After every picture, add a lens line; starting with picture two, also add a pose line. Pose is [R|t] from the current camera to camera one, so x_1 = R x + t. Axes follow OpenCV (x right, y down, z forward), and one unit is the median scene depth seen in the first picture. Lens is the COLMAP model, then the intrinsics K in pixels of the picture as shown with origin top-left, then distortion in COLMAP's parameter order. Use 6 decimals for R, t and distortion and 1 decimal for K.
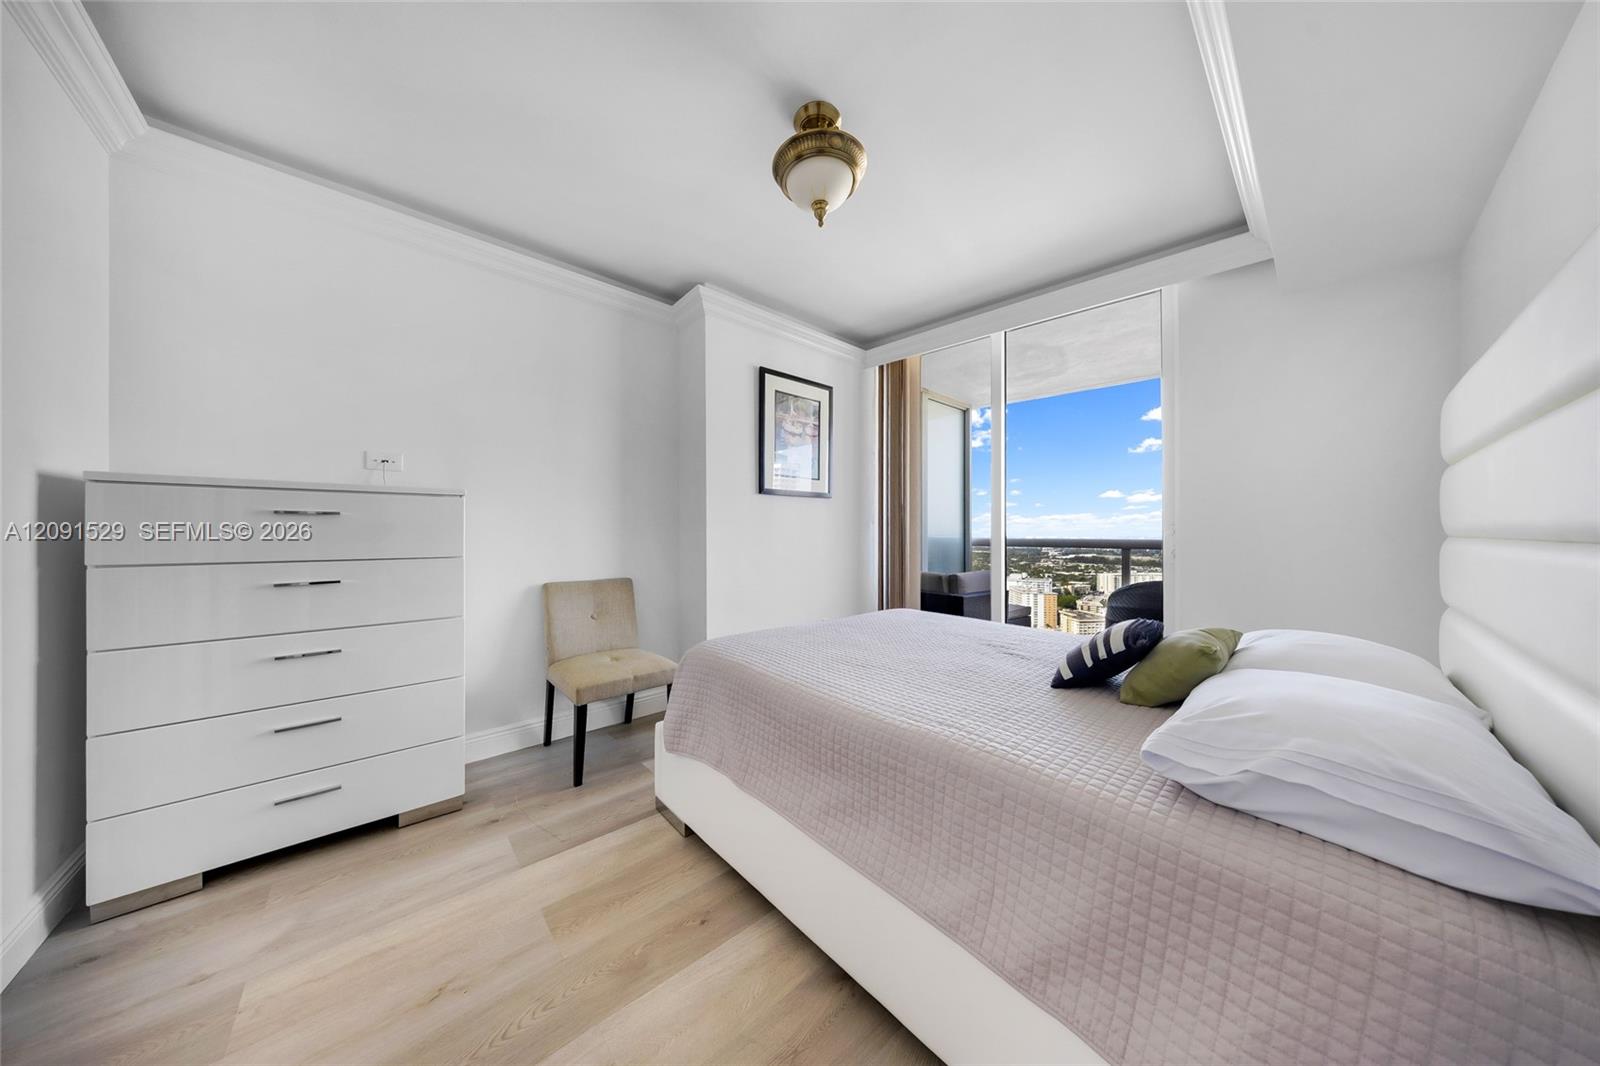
lens RADIAL K [[482.8, 0, 796.5], [0, 482.8, 531.0], [0, 0, 1]] dist [-0.002704, 0.000430]
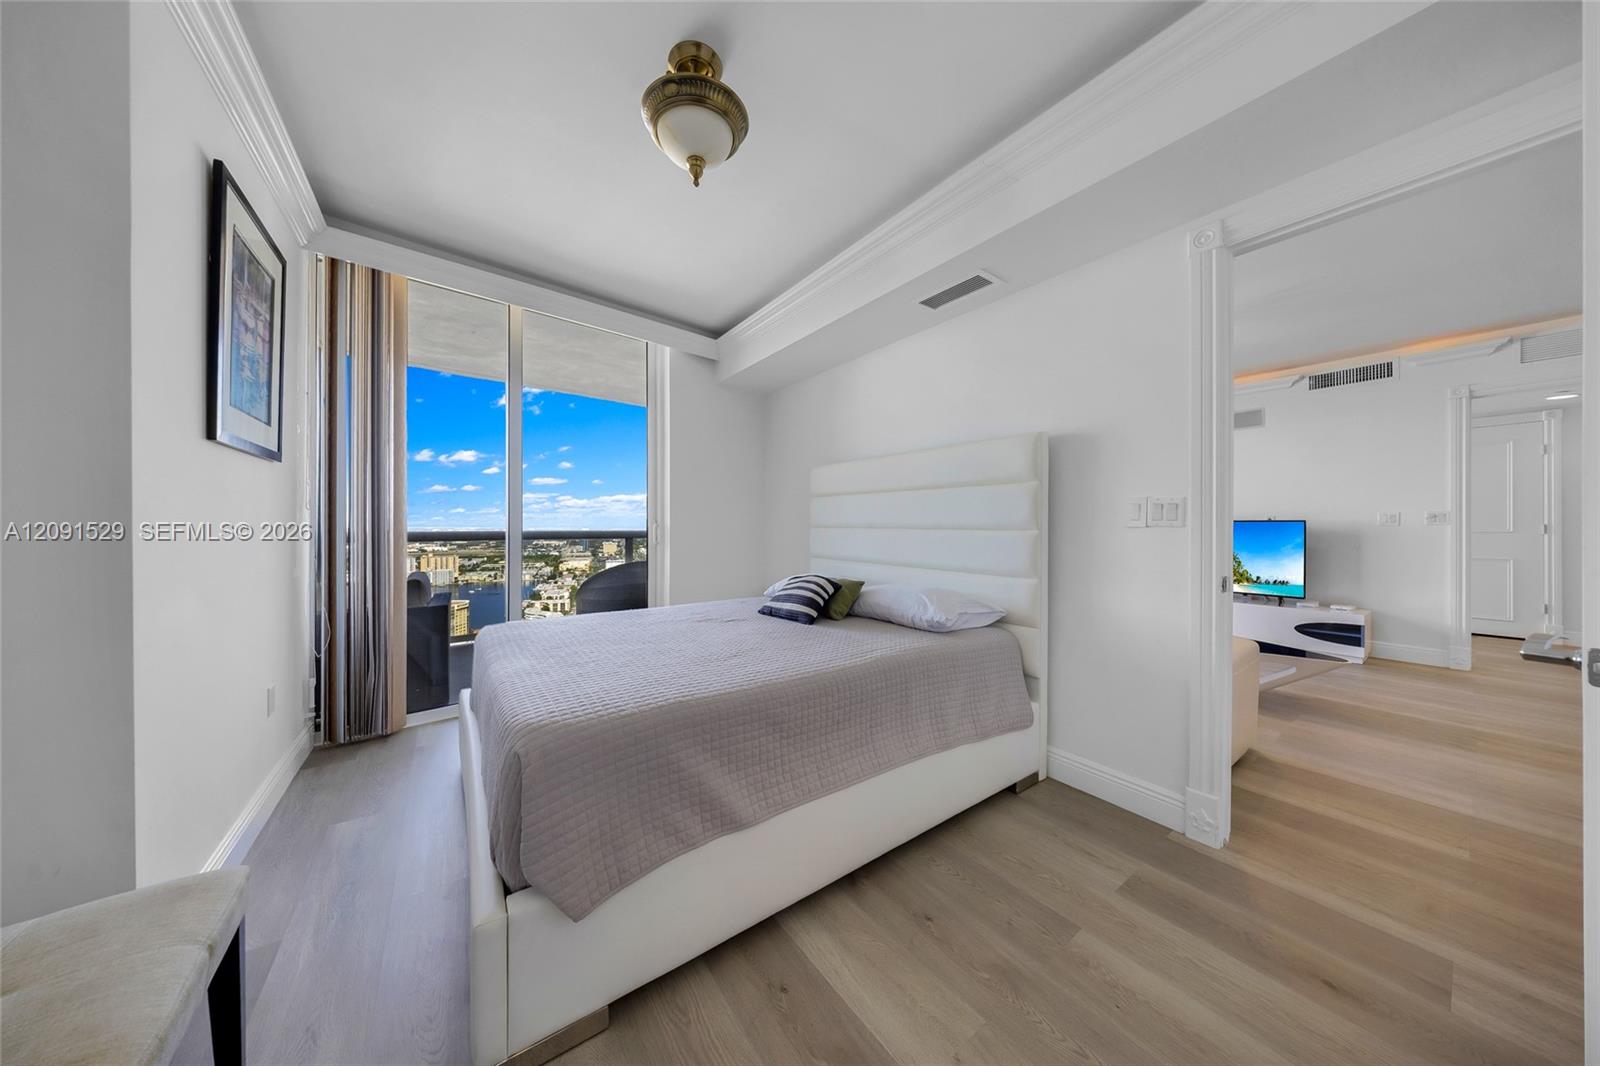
lens RADIAL K [[482.8, 0, 794.5], [0, 482.8, 523.2], [0, 0, 1]] dist [-0.002704, 0.000430]
pose [[0.115051, 0.003281, 0.993354, -0.395143], [-0.004746, 0.999985, -0.002753, 0.000772], [-0.993348, -0.004398, 0.115065, 0.341283]]
